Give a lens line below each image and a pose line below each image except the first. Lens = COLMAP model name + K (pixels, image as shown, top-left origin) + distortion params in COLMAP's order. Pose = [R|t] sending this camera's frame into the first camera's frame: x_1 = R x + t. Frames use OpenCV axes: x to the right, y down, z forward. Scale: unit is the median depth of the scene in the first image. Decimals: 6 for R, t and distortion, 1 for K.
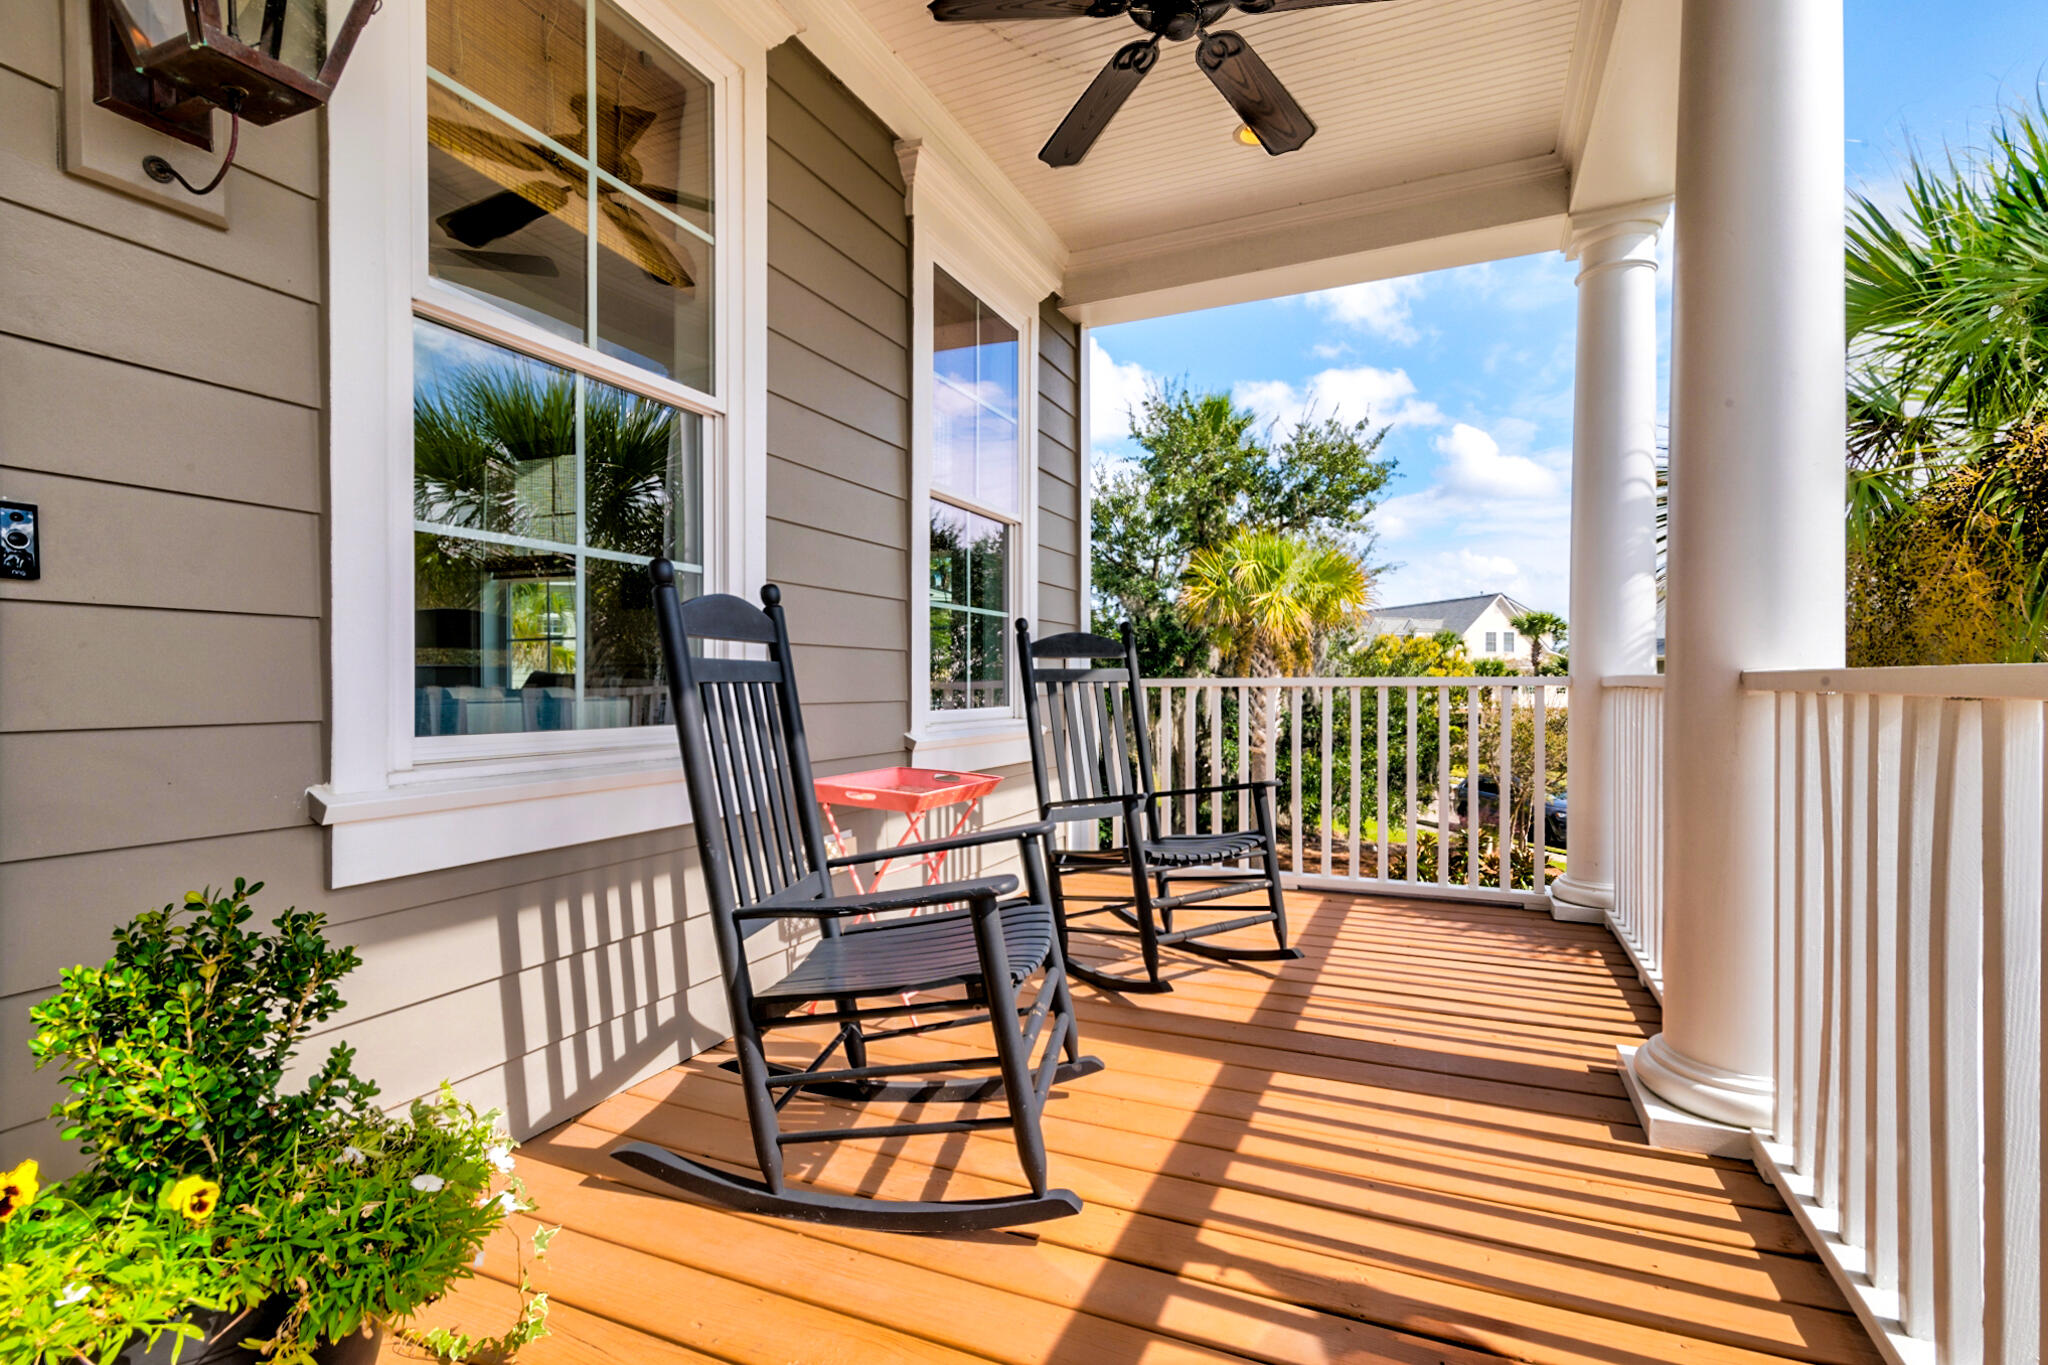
lens RADIAL K [[934.2, 0, 1024.0], [0, 934.2, 682.5], [0, 0, 1]] dist [0.012403, -0.000024]
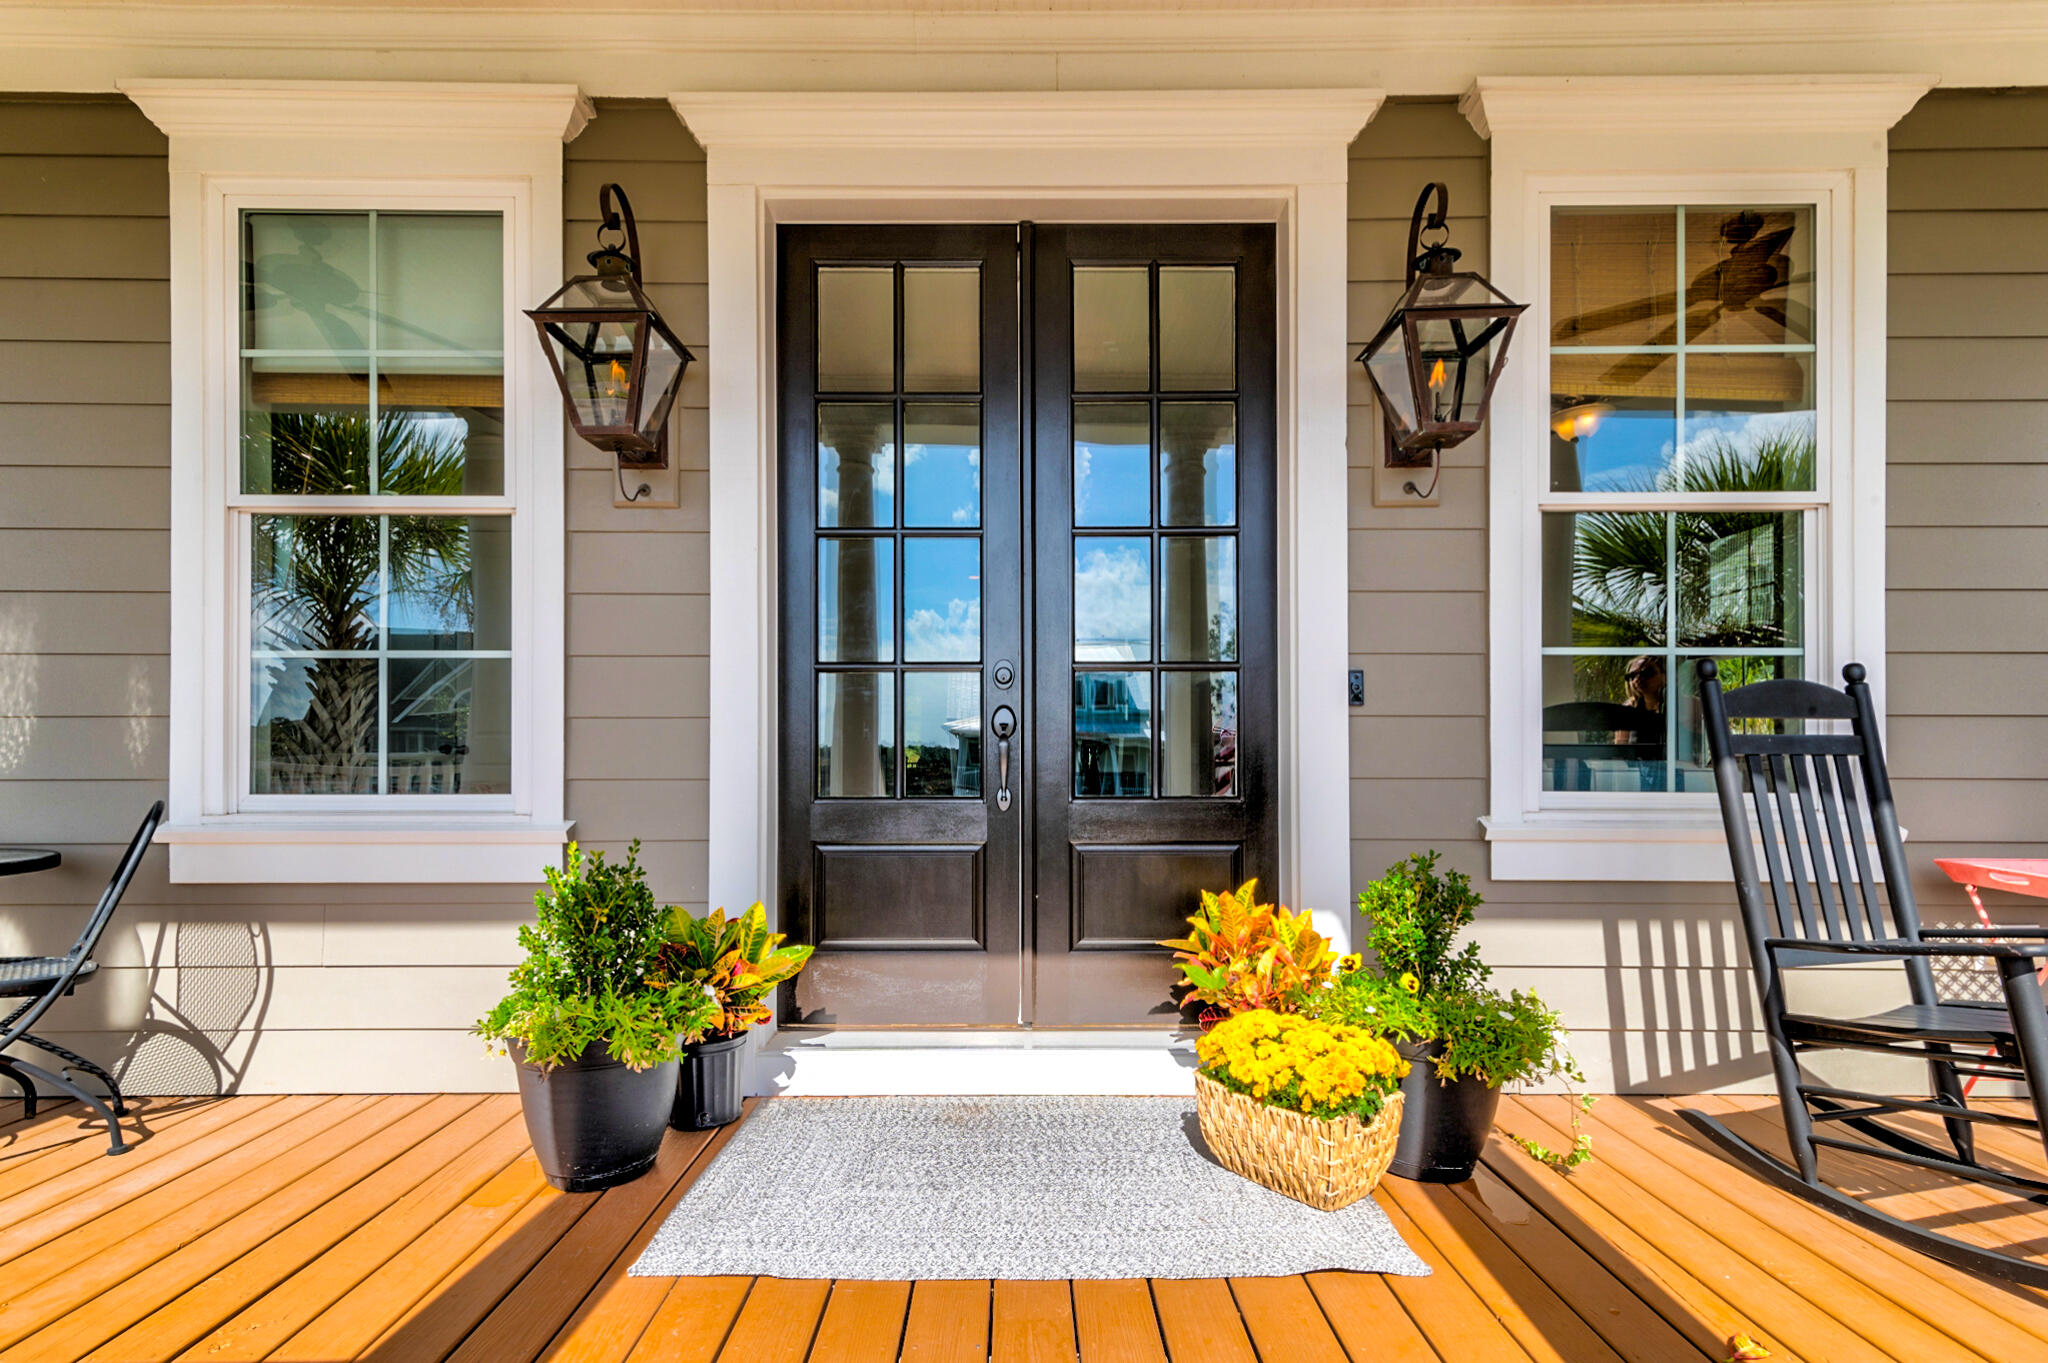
lens RADIAL K [[998.5, 0, 1024.9], [0, 998.5, 735.0], [0, 0, 1]] dist [-0.000584, -0.000258]
pose [[0.408628, -0.017972, -0.912524, 0.472665], [-0.004104, 0.999760, -0.021528, 0.006105], [0.912692, 0.012542, 0.408456, -0.414706]]
